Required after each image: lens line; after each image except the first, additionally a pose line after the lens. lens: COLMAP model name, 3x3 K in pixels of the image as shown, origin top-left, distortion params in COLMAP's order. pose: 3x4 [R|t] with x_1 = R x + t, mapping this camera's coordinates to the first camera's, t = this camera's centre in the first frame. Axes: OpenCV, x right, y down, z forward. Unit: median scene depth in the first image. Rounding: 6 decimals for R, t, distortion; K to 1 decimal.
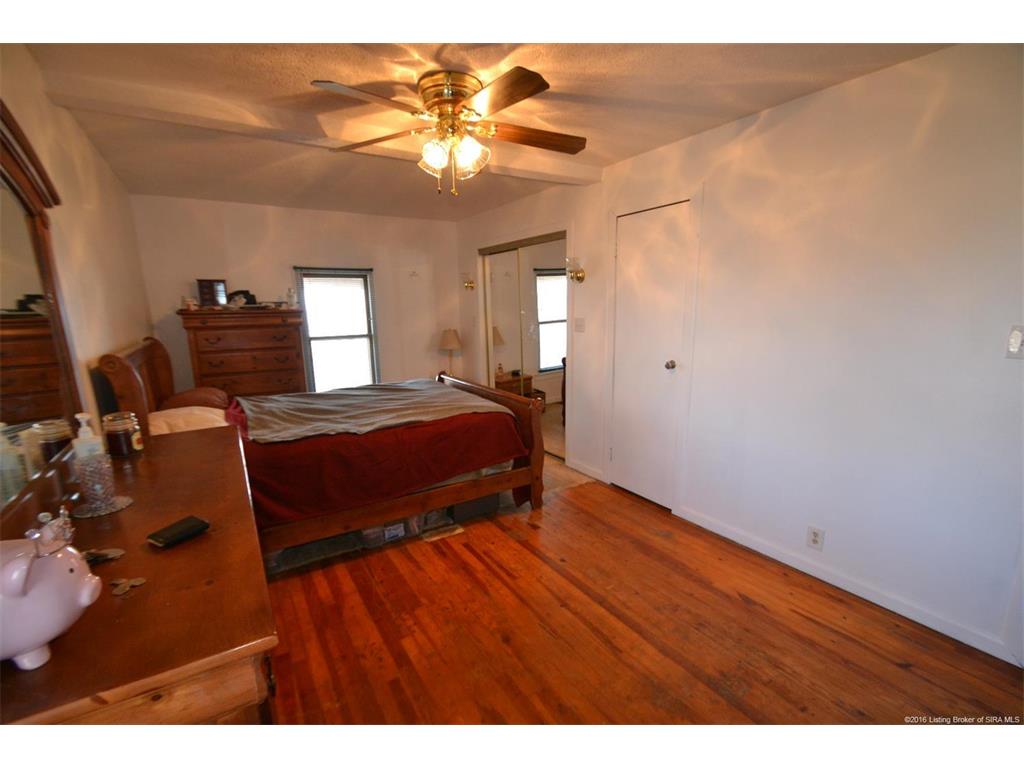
lens RADIAL K [[454.4, 0, 503.6], [0, 454.4, 399.0], [0, 0, 1]] dist [0.009642, -0.012630]
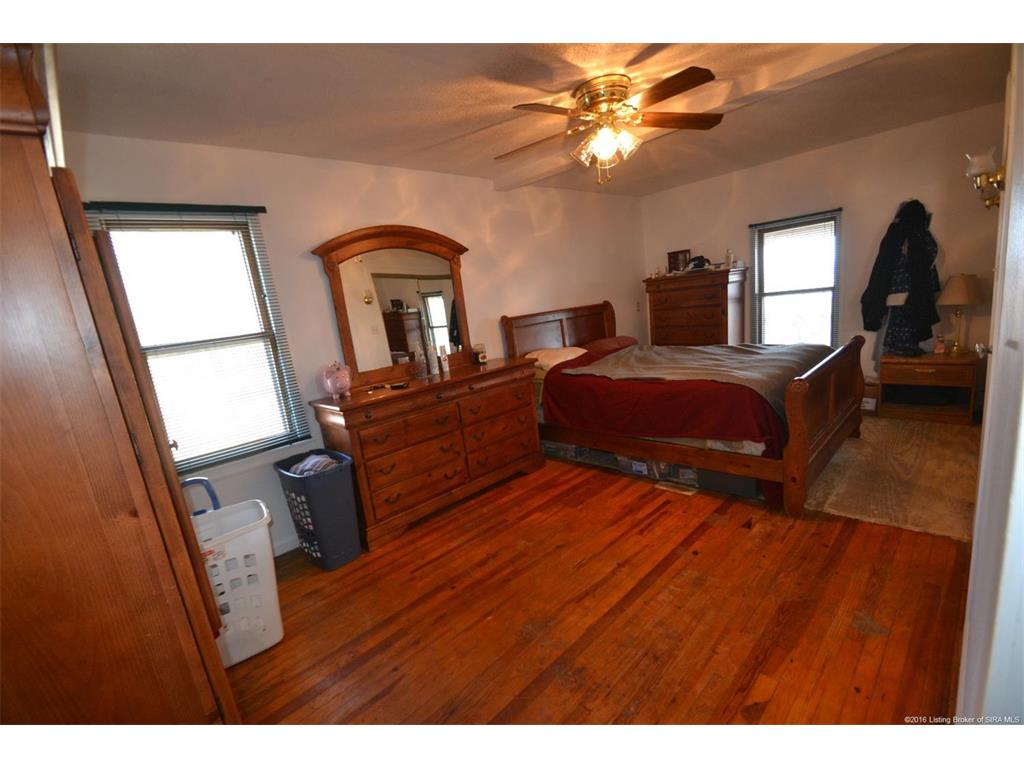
lens RADIAL K [[454.4, 0, 503.6], [0, 454.4, 399.0], [0, 0, 1]] dist [0.009642, -0.012630]
pose [[0.207303, 0.197011, -0.958234, 0.797669], [-0.083296, 0.979510, 0.183365, -0.073670], [0.974724, 0.041805, 0.219465, 0.387366]]
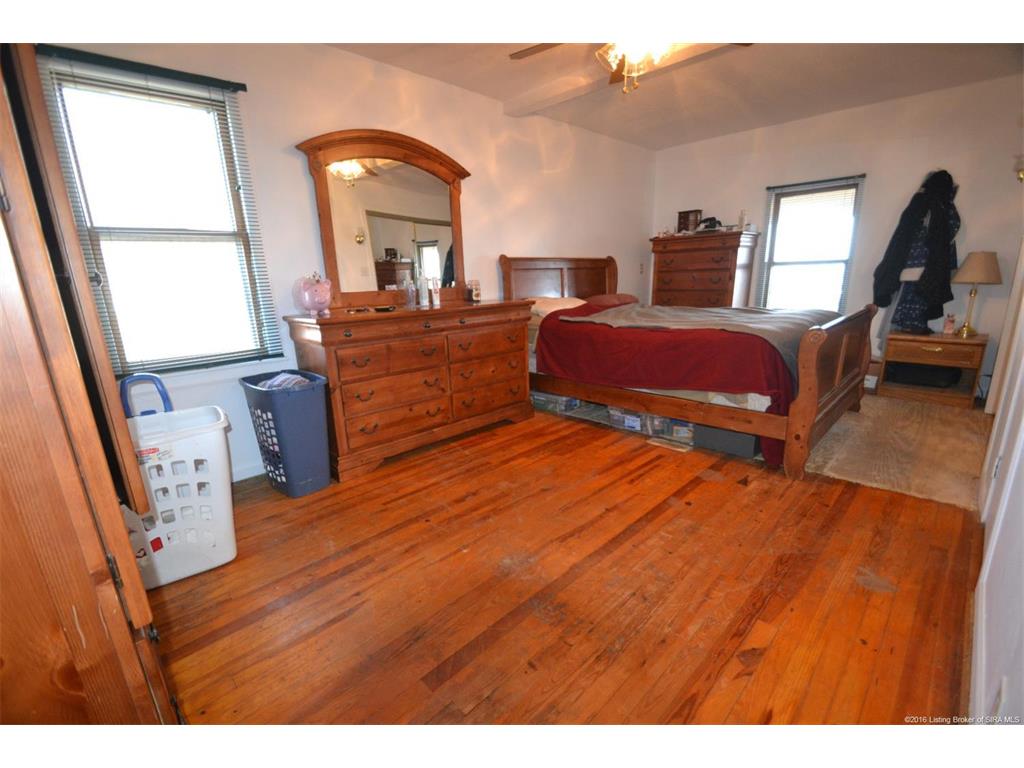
lens RADIAL K [[454.4, 0, 503.6], [0, 454.4, 399.0], [0, 0, 1]] dist [0.009642, -0.012630]
pose [[0.217329, 0.264302, -0.939634, 0.745282], [-0.168669, 0.958331, 0.230550, 0.027731], [0.961415, 0.108382, 0.252853, 0.401317]]
